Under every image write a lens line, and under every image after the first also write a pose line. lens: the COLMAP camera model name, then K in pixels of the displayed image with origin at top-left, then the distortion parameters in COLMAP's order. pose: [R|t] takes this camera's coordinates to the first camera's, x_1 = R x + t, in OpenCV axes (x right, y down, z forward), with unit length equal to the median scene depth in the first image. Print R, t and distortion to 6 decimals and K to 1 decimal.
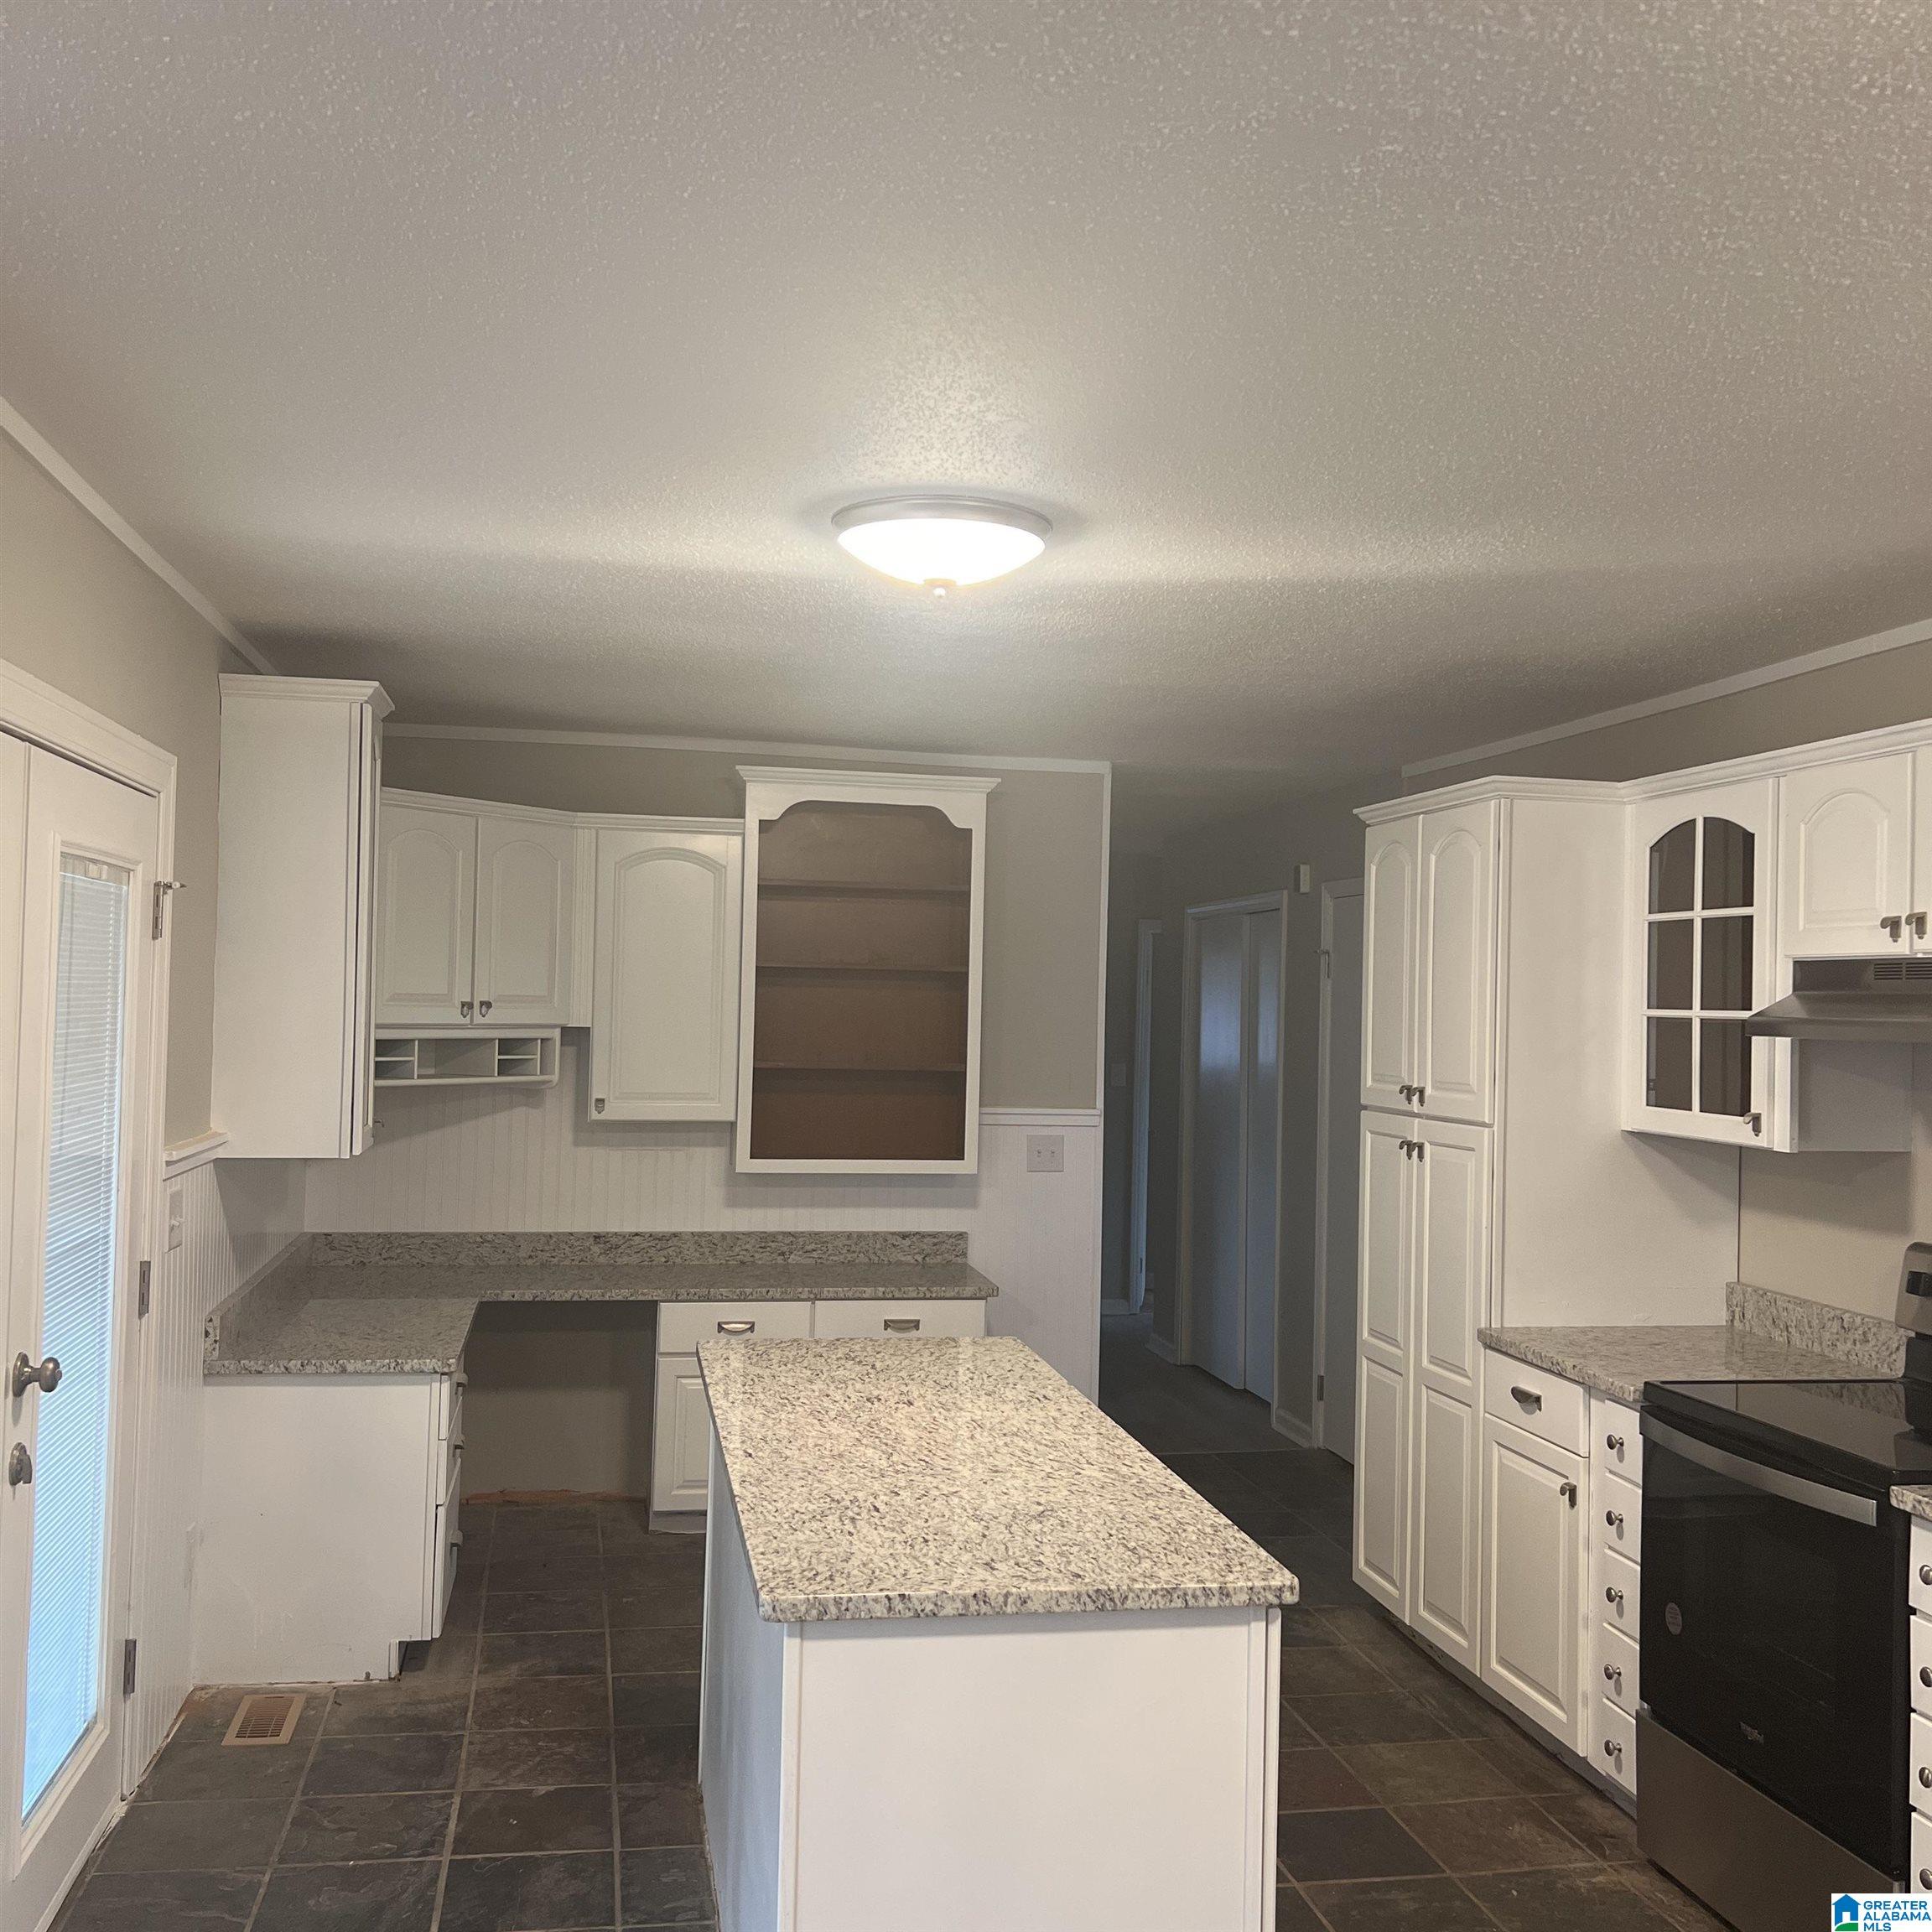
lens RADIAL K [[1952.2, 0, 966.0], [0, 1952.2, 966.0], [0, 0, 1]] dist [0.039866, -0.034071]
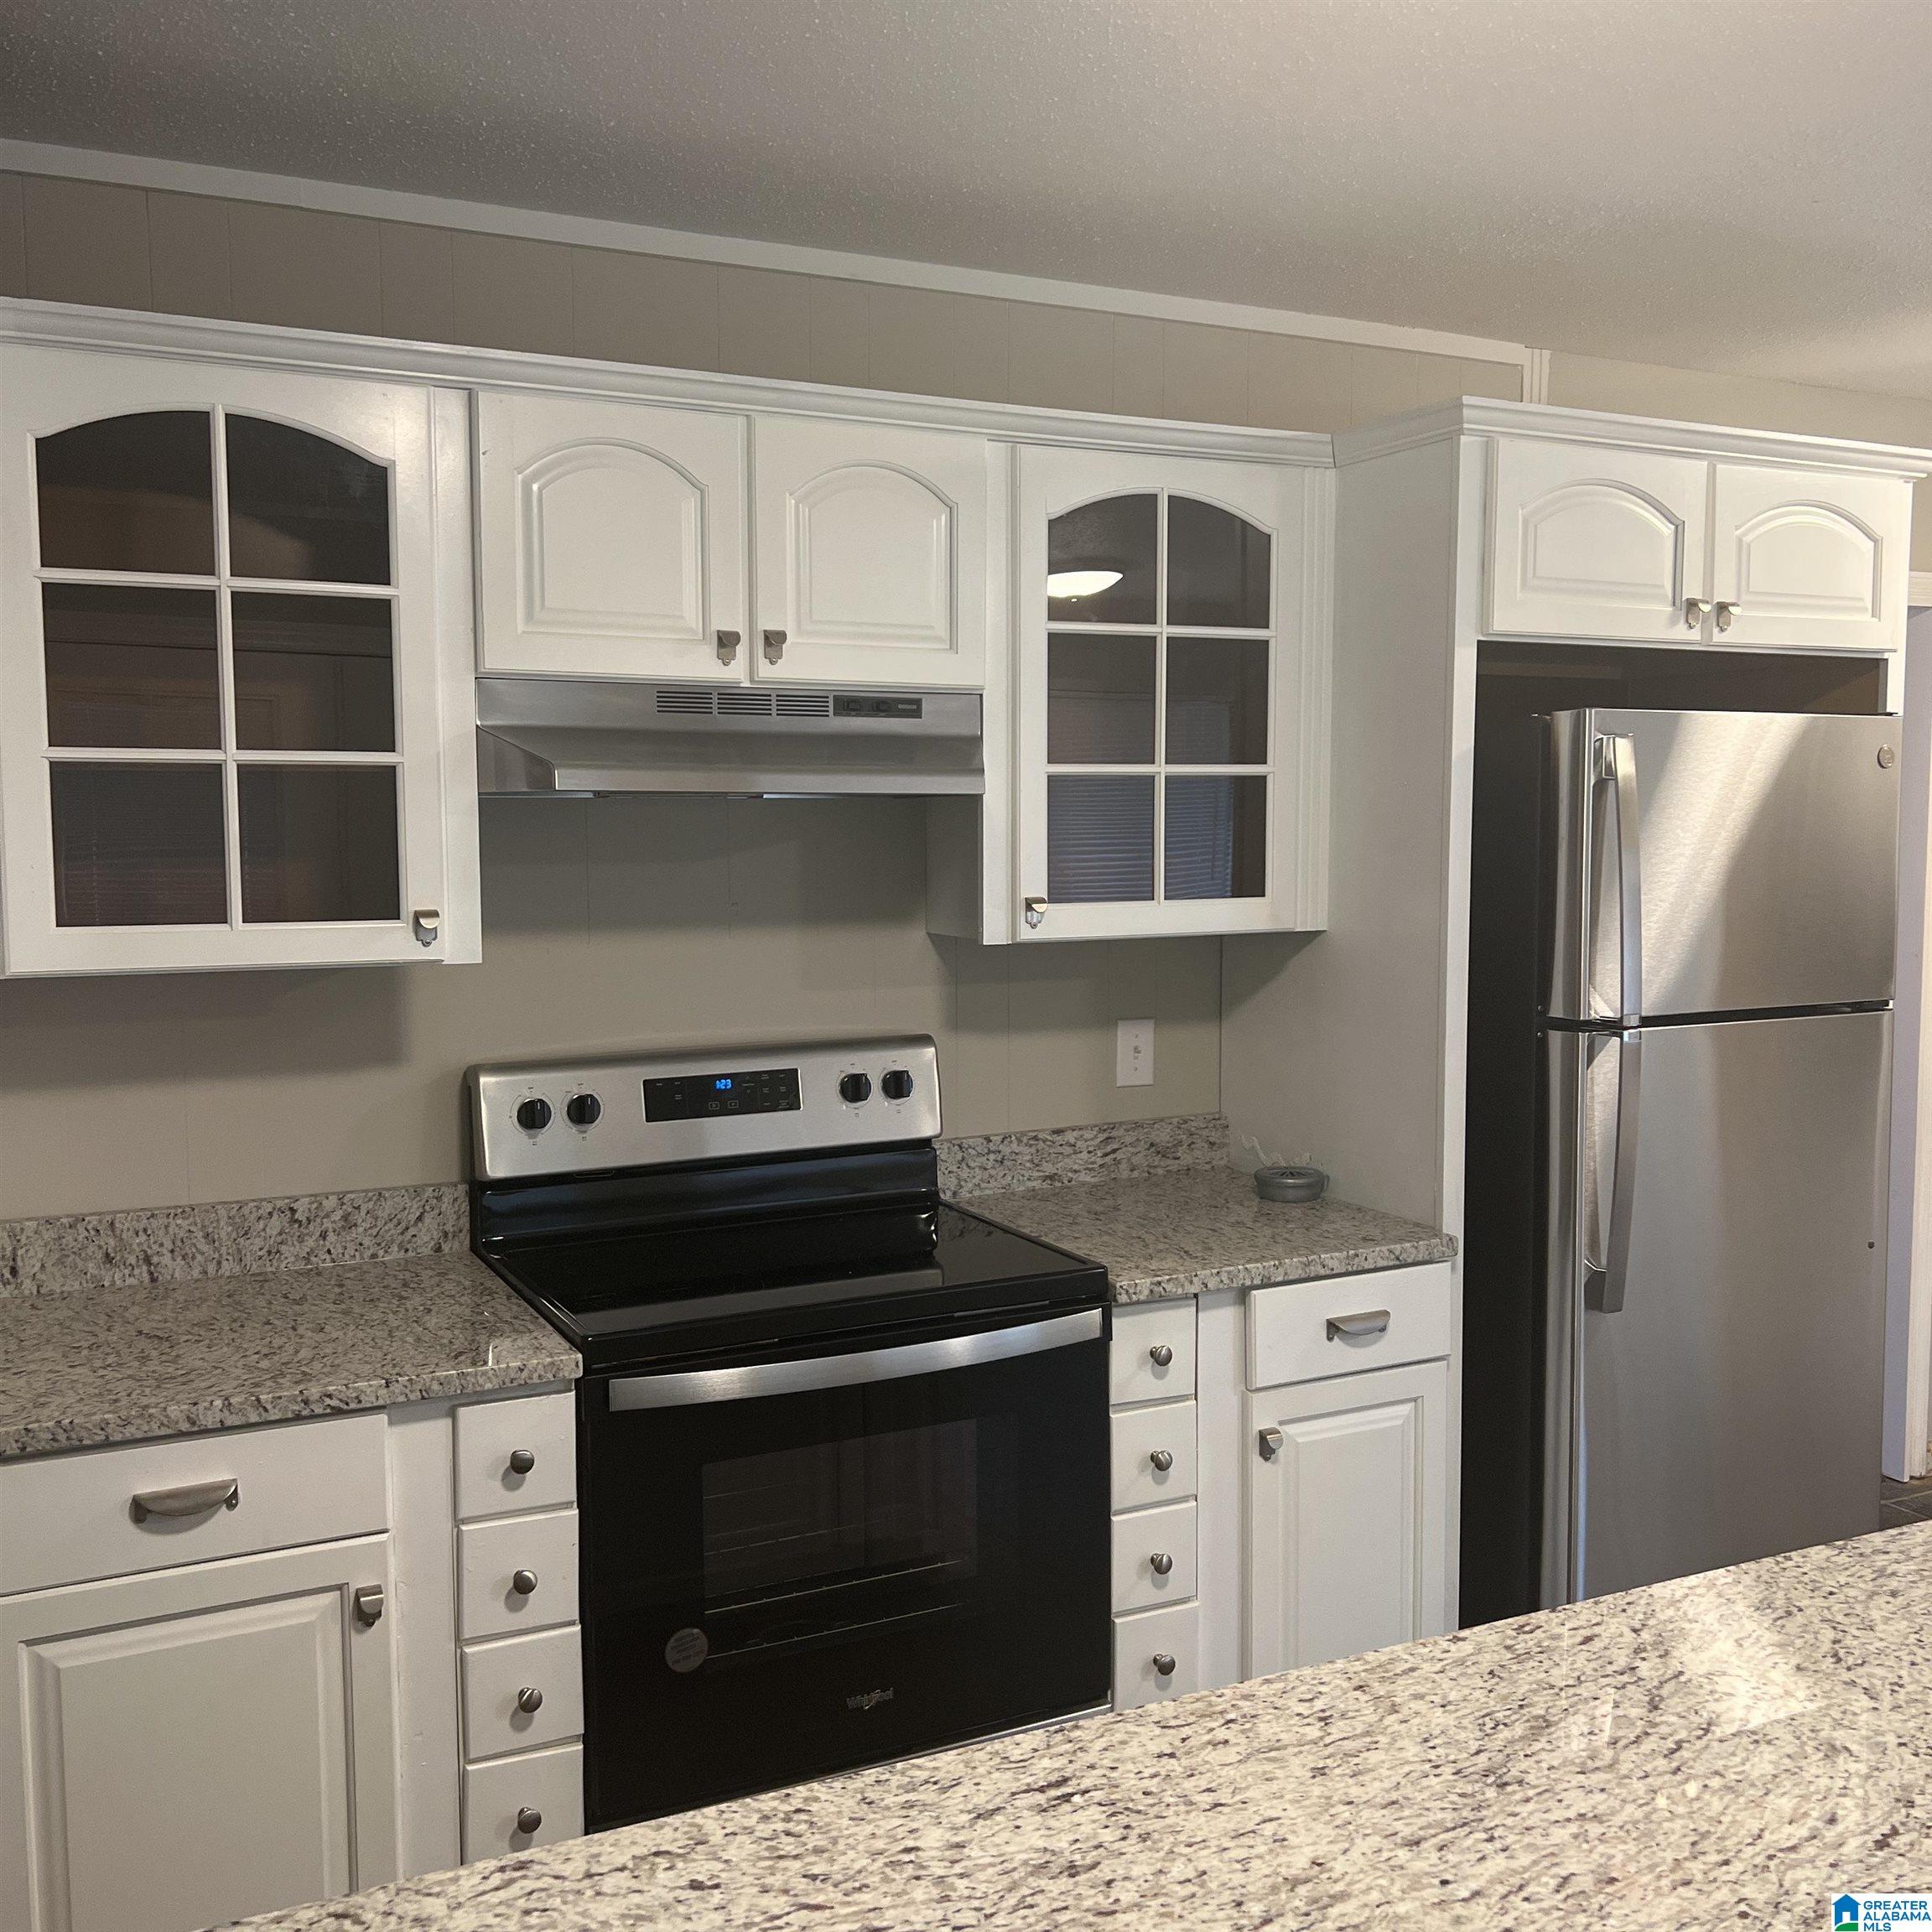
lens RADIAL K [[1952.2, 0, 966.0], [0, 1952.2, 966.0], [0, 0, 1]] dist [0.039866, -0.034071]
pose [[-0.279132, -0.098393, 0.955198, -0.265285], [-0.022919, 0.995136, 0.095809, 0.026787], [-0.959979, 0.004851, -0.280030, 0.998638]]
